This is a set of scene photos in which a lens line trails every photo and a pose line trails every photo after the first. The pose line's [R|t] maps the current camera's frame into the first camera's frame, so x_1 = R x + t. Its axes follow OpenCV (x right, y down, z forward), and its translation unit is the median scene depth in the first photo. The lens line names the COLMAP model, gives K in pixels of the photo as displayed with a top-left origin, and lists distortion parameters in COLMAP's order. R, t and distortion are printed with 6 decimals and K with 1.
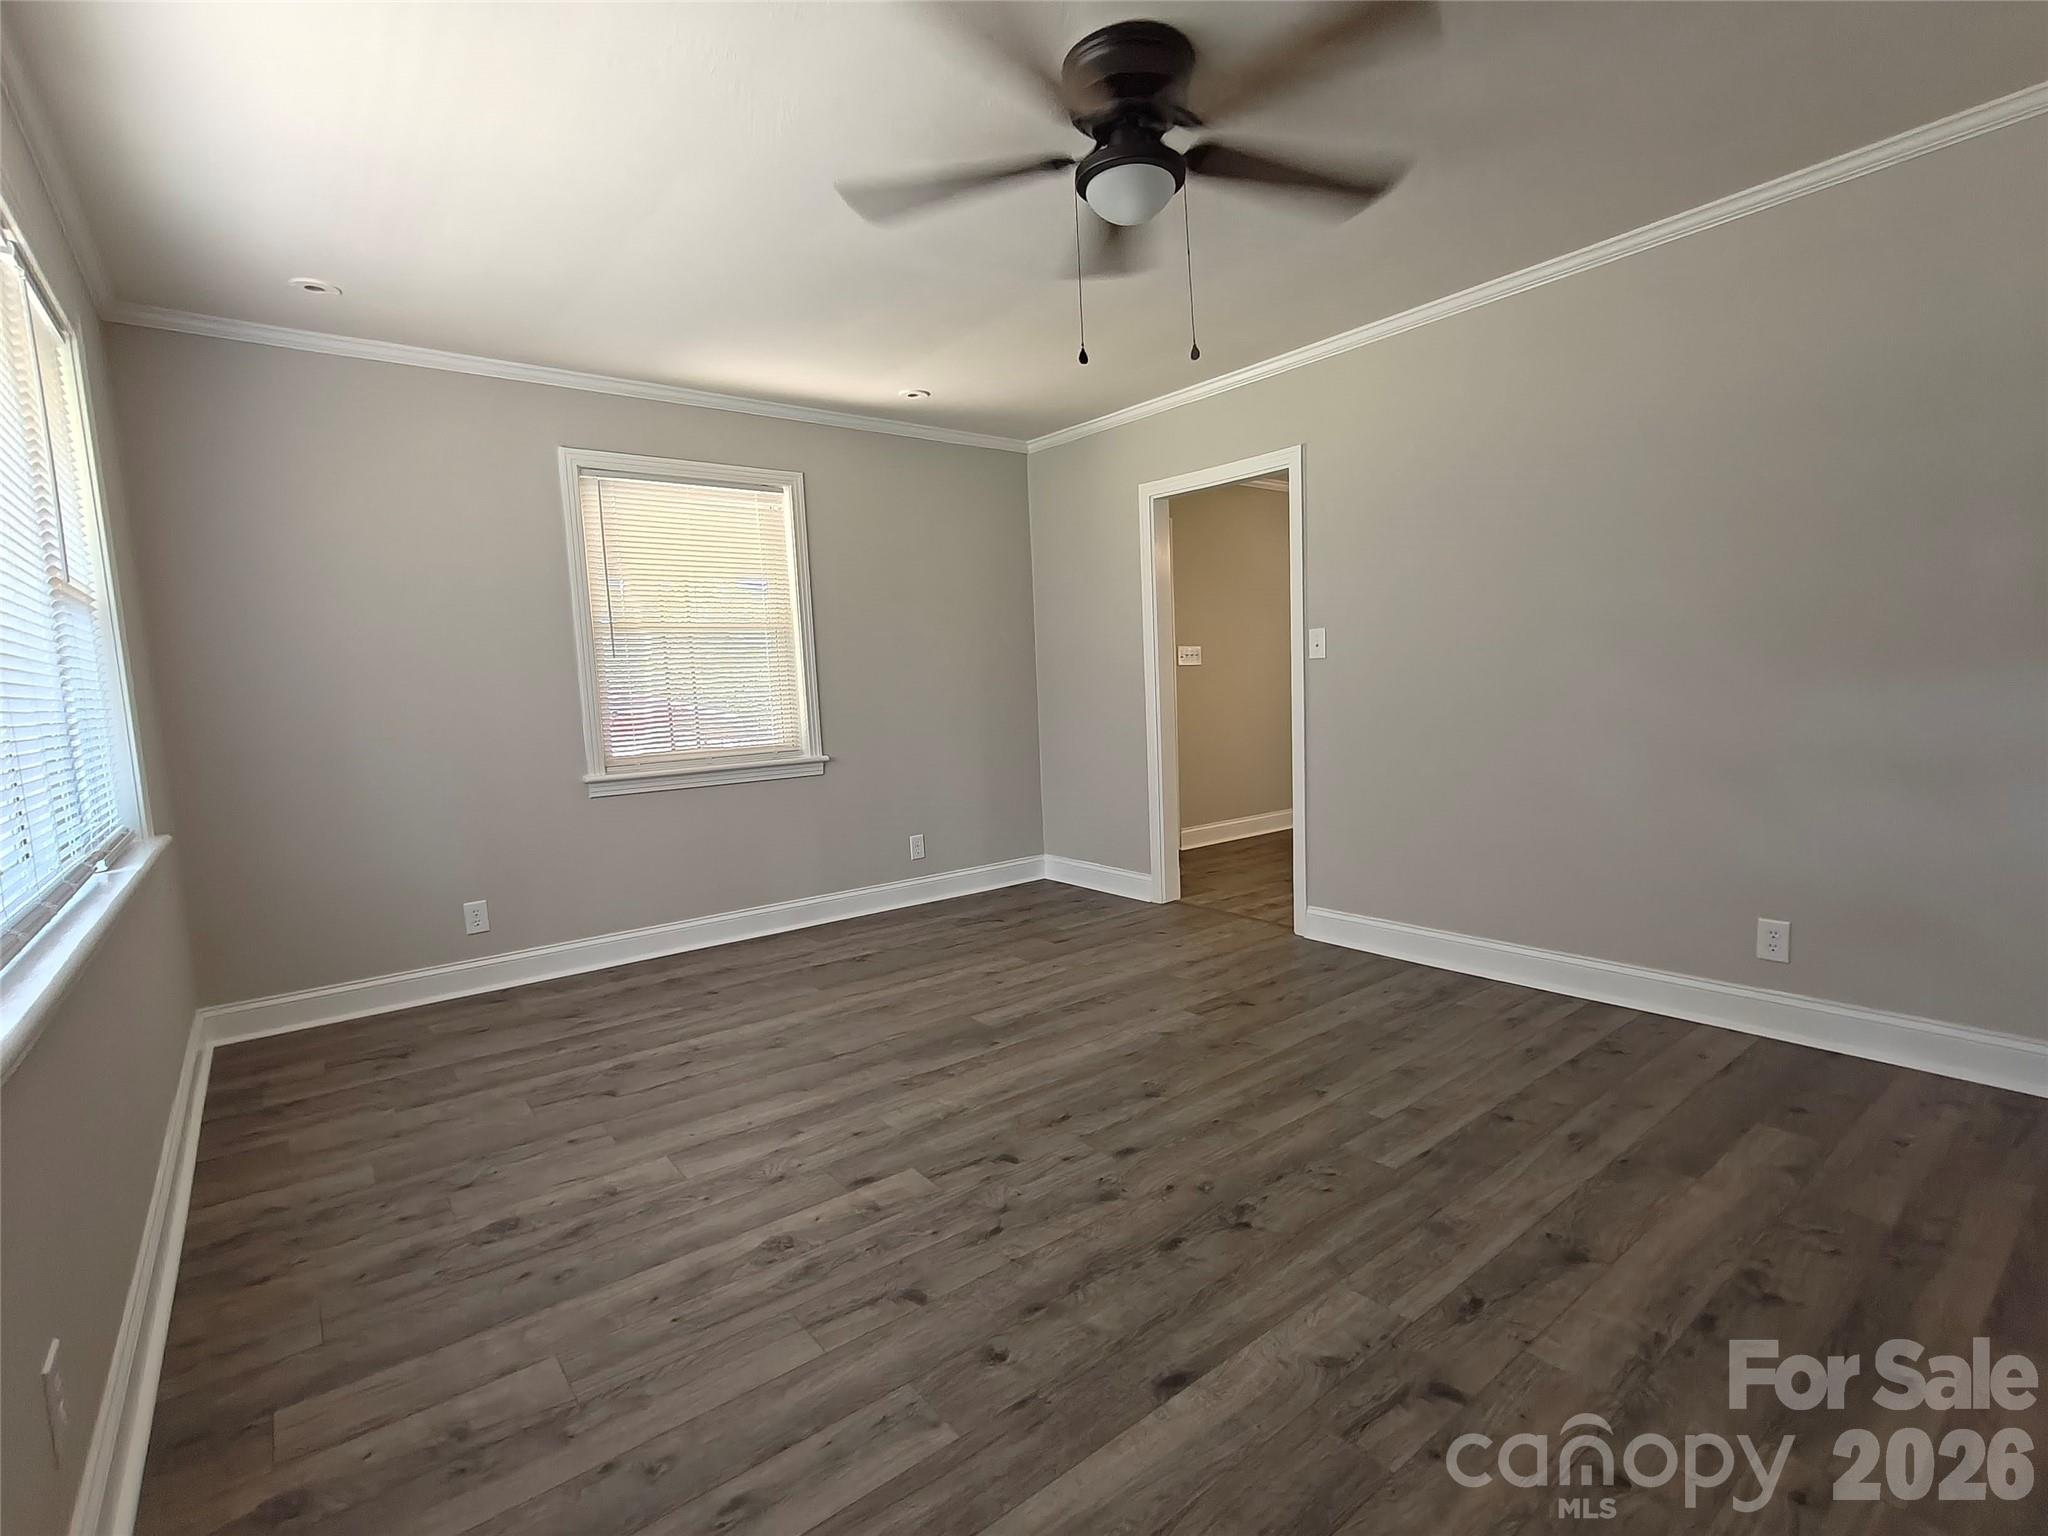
lens RADIAL K [[967.4, 0, 1074.1], [0, 967.4, 779.6], [0, 0, 1]] dist [0.002234, 0.000847]
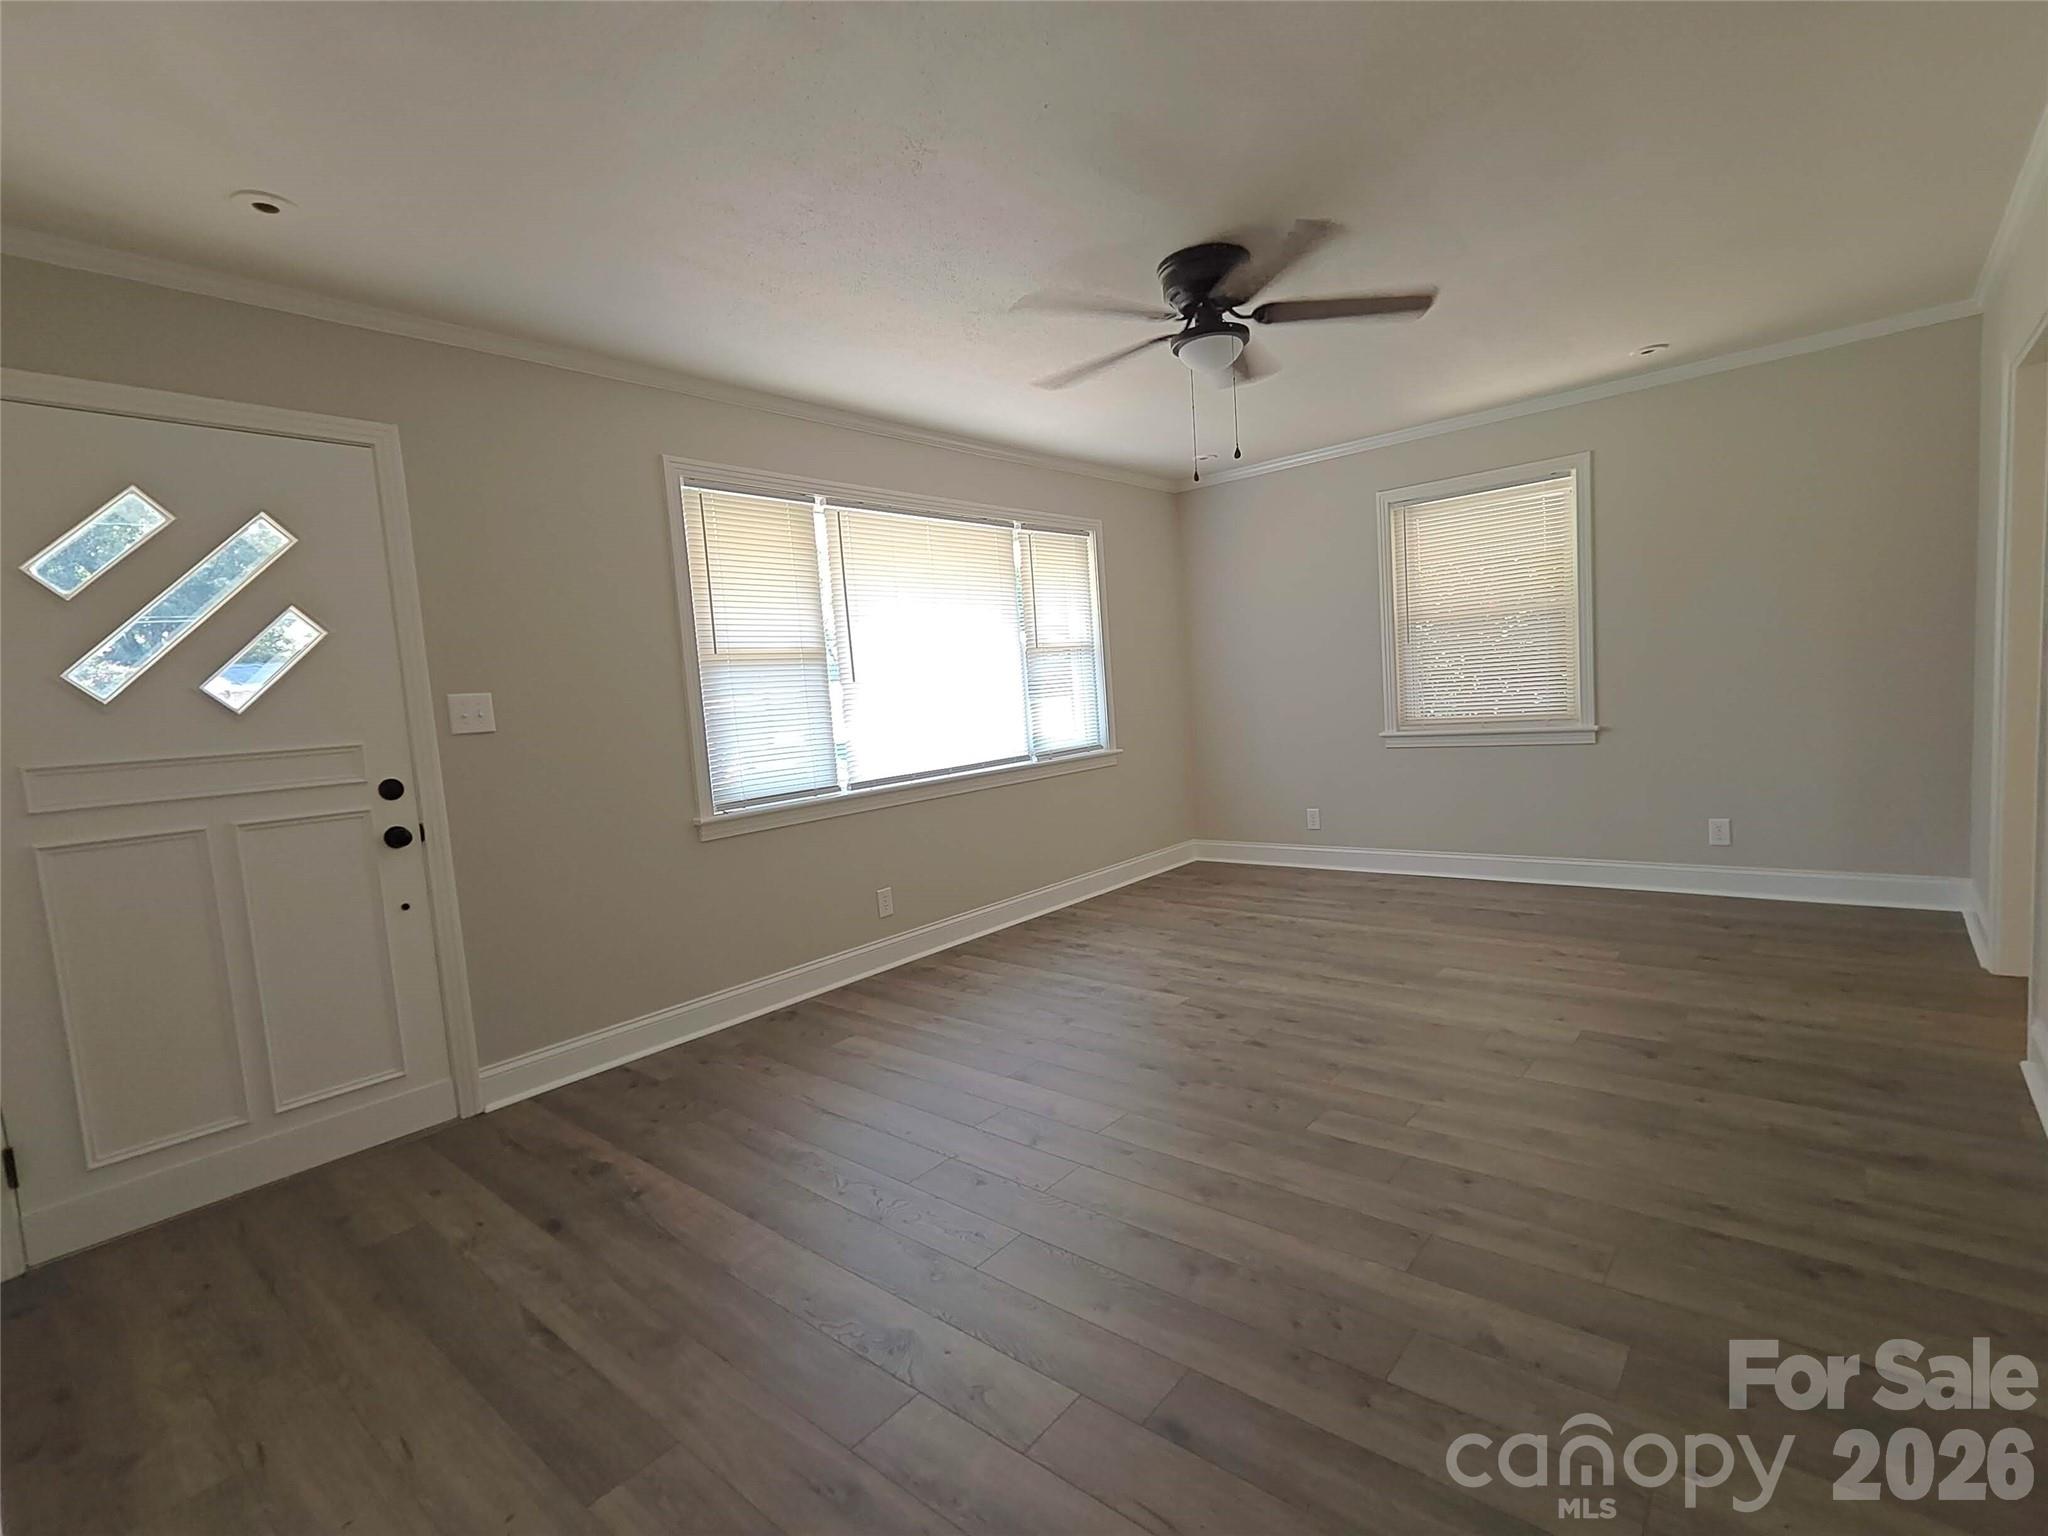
lens RADIAL K [[967.4, 0, 1022.7], [0, 967.4, 782.1], [0, 0, 1]] dist [0.002234, 0.000847]
pose [[0.173593, 0.118327, -0.977683, 1.139571], [-0.035270, 0.992866, 0.113902, -0.107214], [0.984186, 0.014710, 0.176528, 0.388623]]
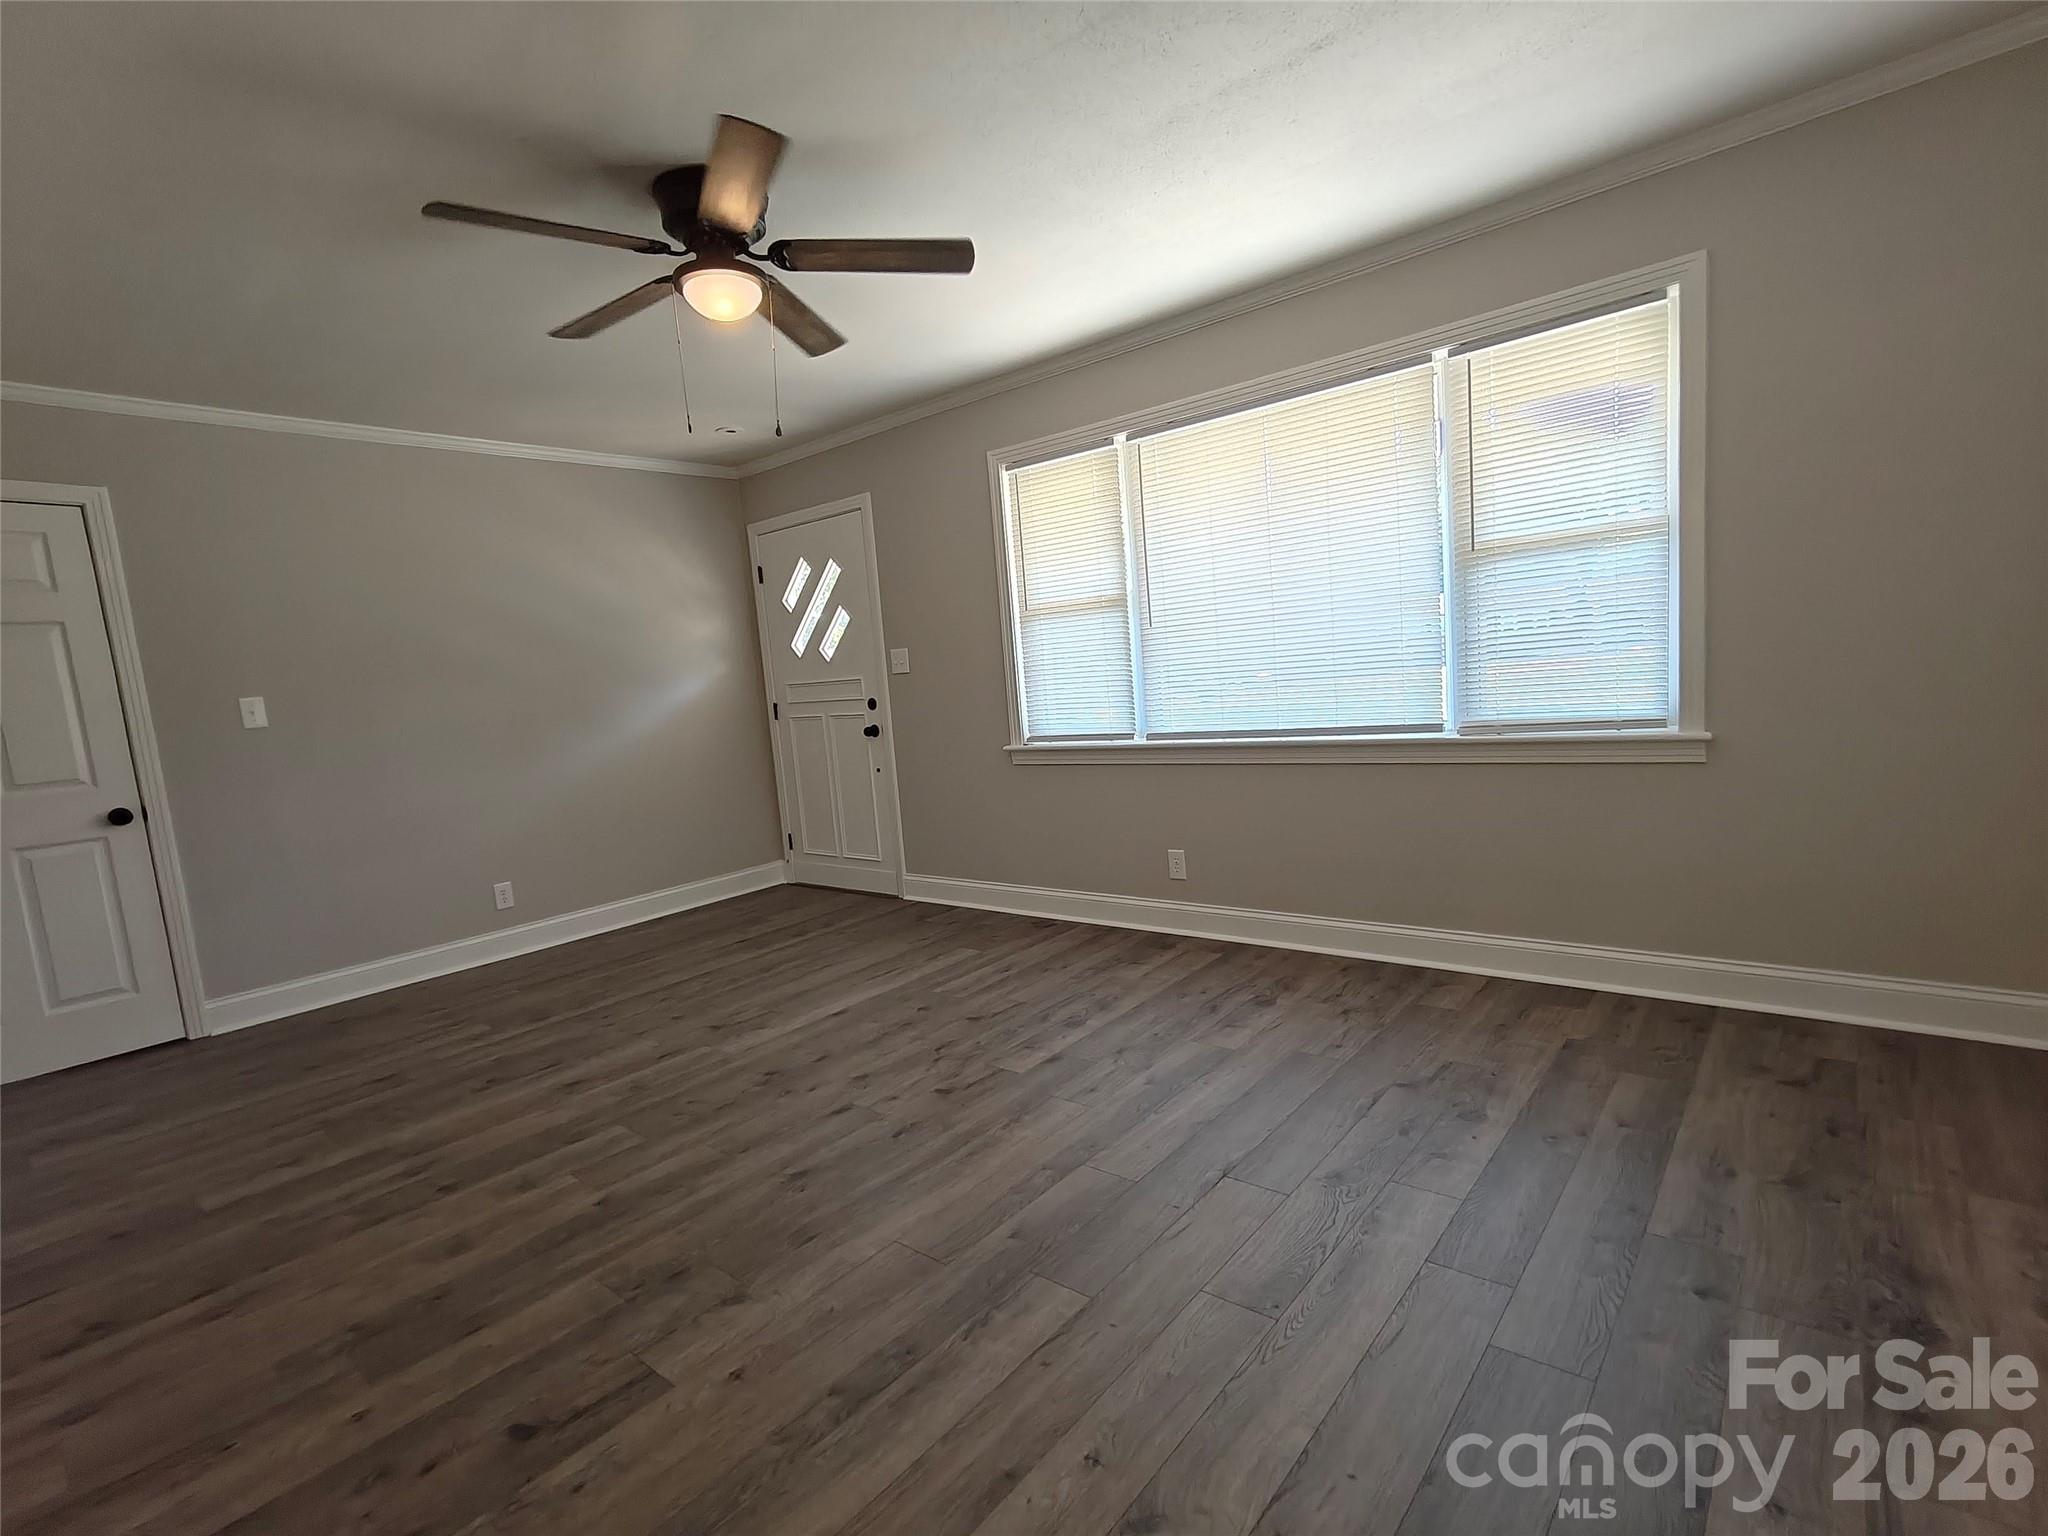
lens RADIAL K [[967.4, 0, 1062.6], [0, 967.4, 786.2], [0, 0, 1]] dist [0.002234, 0.000847]
pose [[-0.974783, 0.140455, -0.173410, -0.050577], [0.098806, 0.968409, 0.228955, -0.196862], [0.200089, 0.206048, -0.957867, 1.847070]]
